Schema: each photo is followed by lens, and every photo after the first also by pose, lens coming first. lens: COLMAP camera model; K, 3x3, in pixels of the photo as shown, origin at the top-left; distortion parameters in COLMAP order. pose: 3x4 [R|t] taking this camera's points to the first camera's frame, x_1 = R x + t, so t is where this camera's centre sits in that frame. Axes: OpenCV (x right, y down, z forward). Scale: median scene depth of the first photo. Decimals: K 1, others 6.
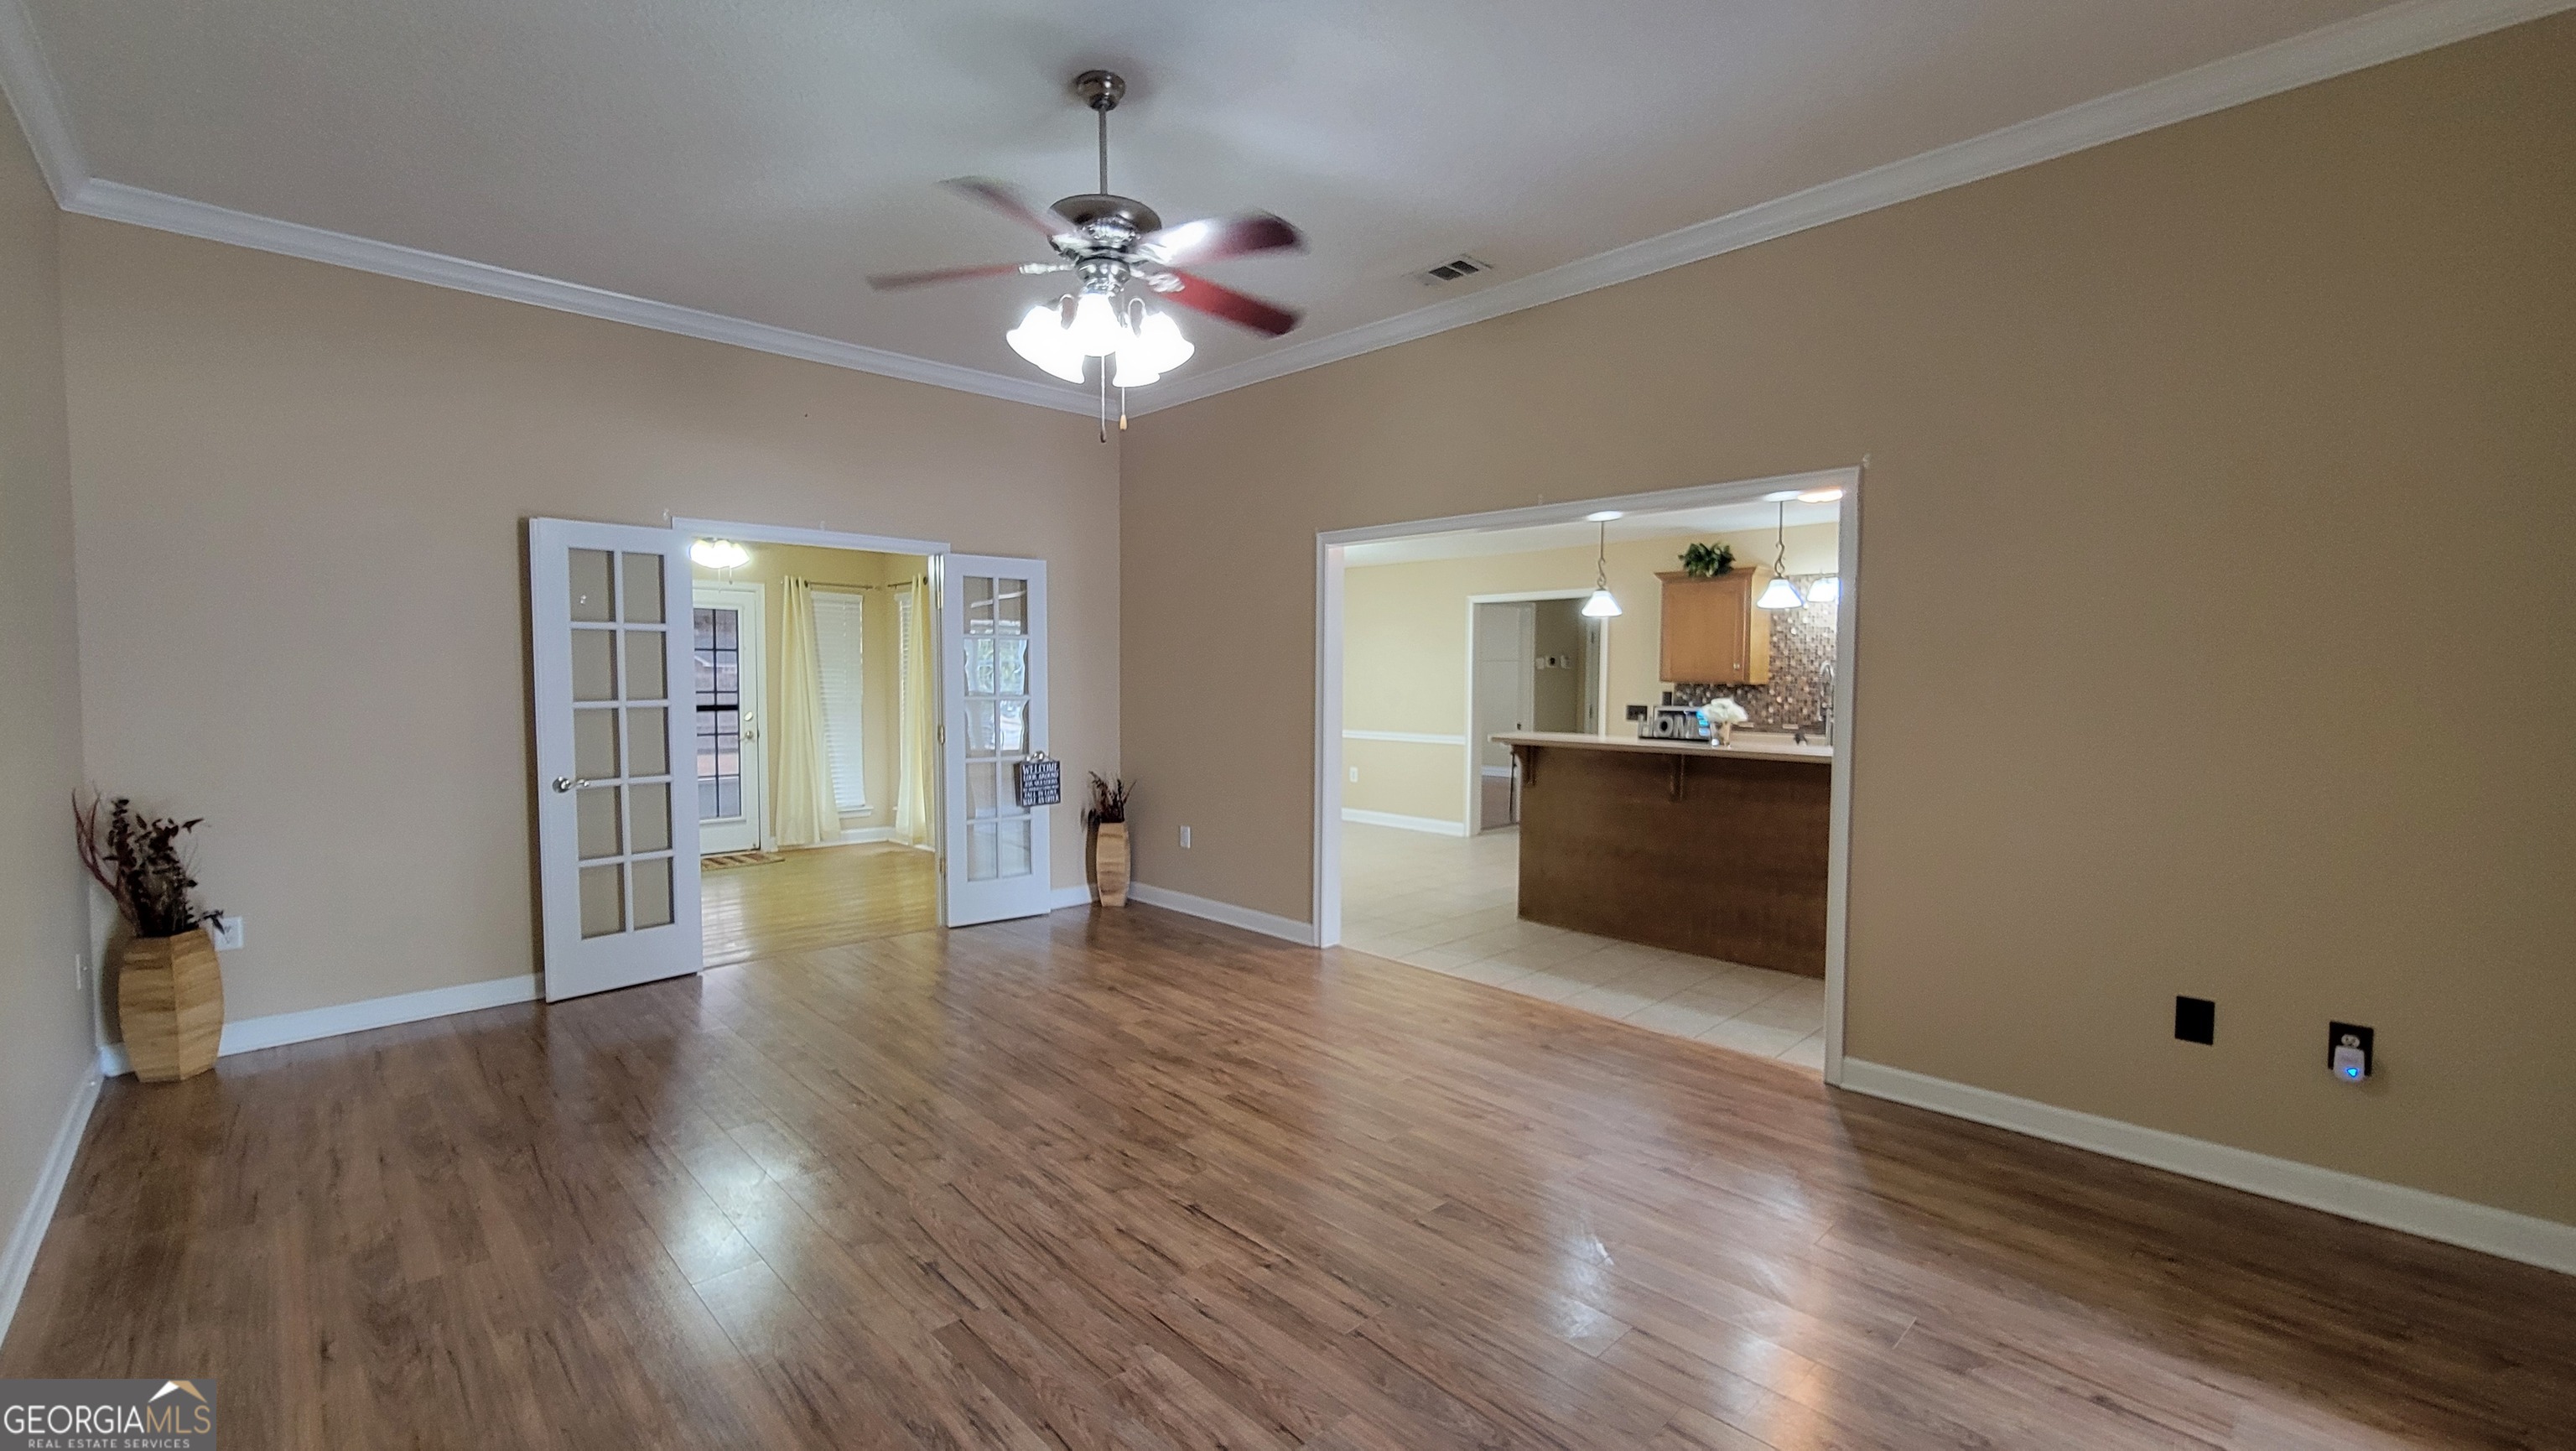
lens RADIAL K [[1009.7, 0, 1211.1], [0, 1009.7, 739.9], [0, 0, 1]] dist [-0.000712, -0.000017]
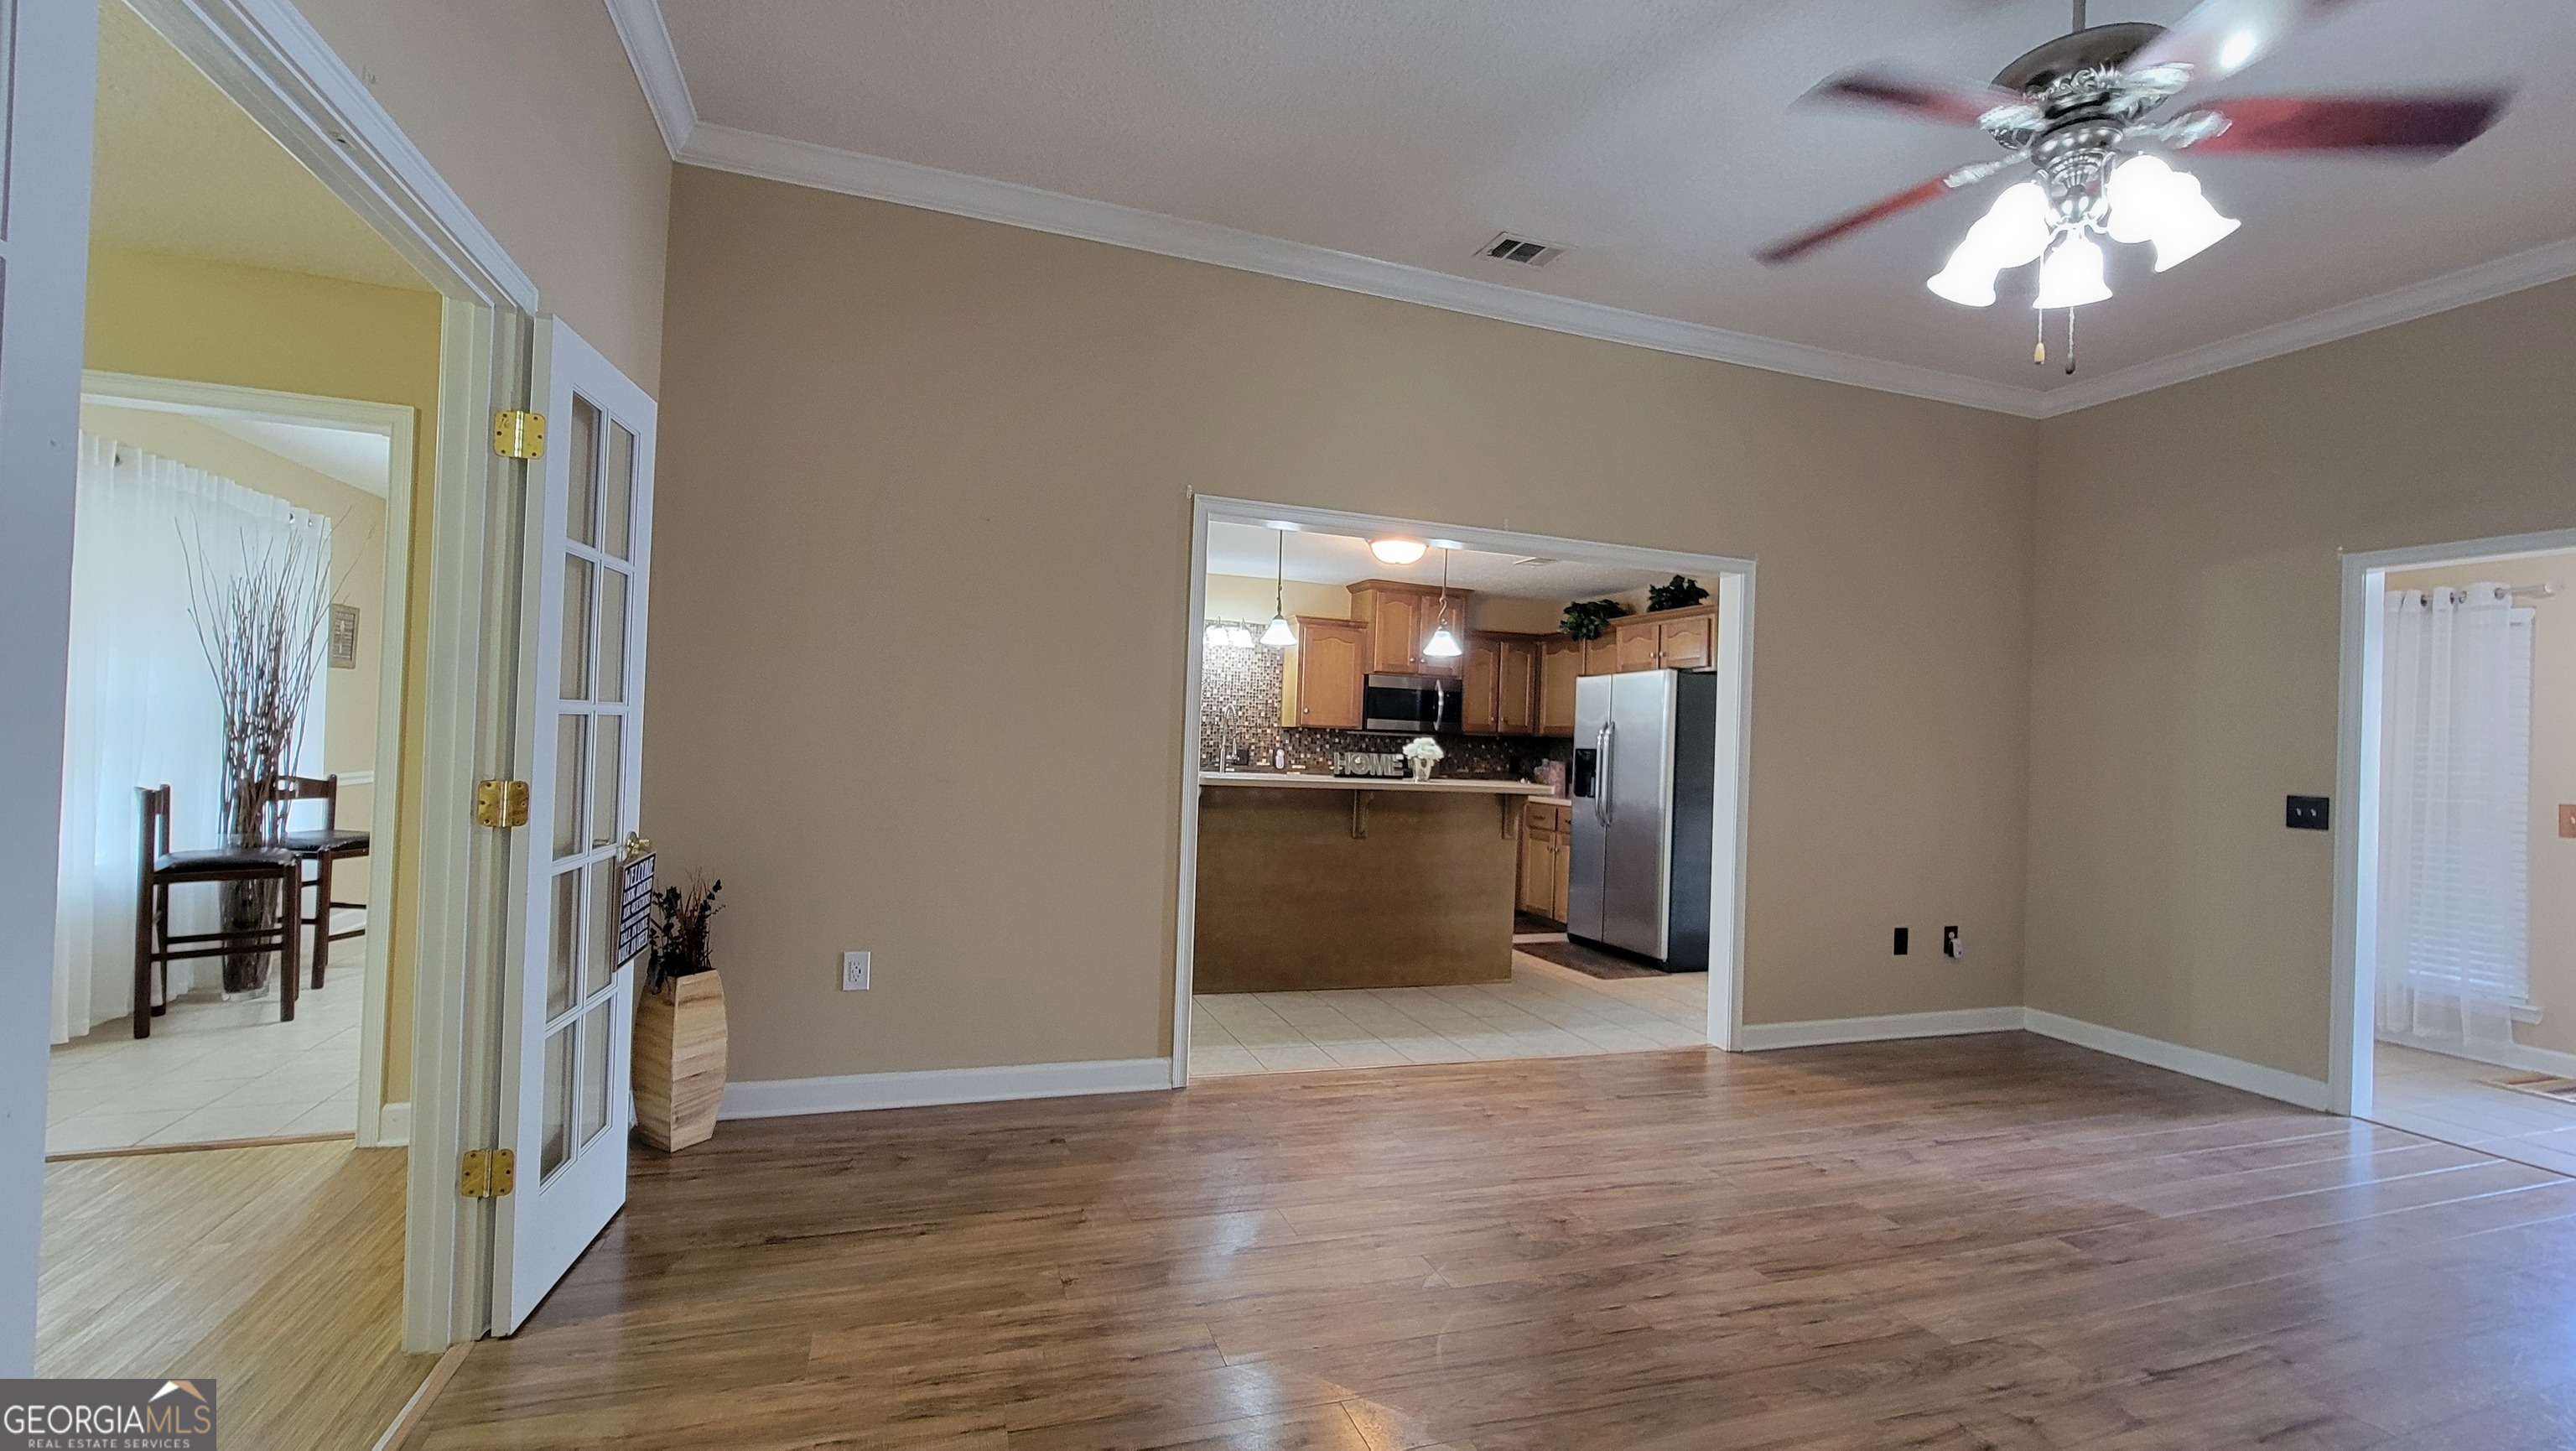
lens RADIAL K [[1068.5, 0, 1252.0], [0, 1068.5, 732.3], [0, 0, 1]] dist [-0.002718, -0.000177]
pose [[0.407018, 0.021123, 0.913176, -0.708840], [0.017472, 0.999370, -0.030905, -0.017554], [-0.913253, 0.028534, 0.406393, 0.848355]]
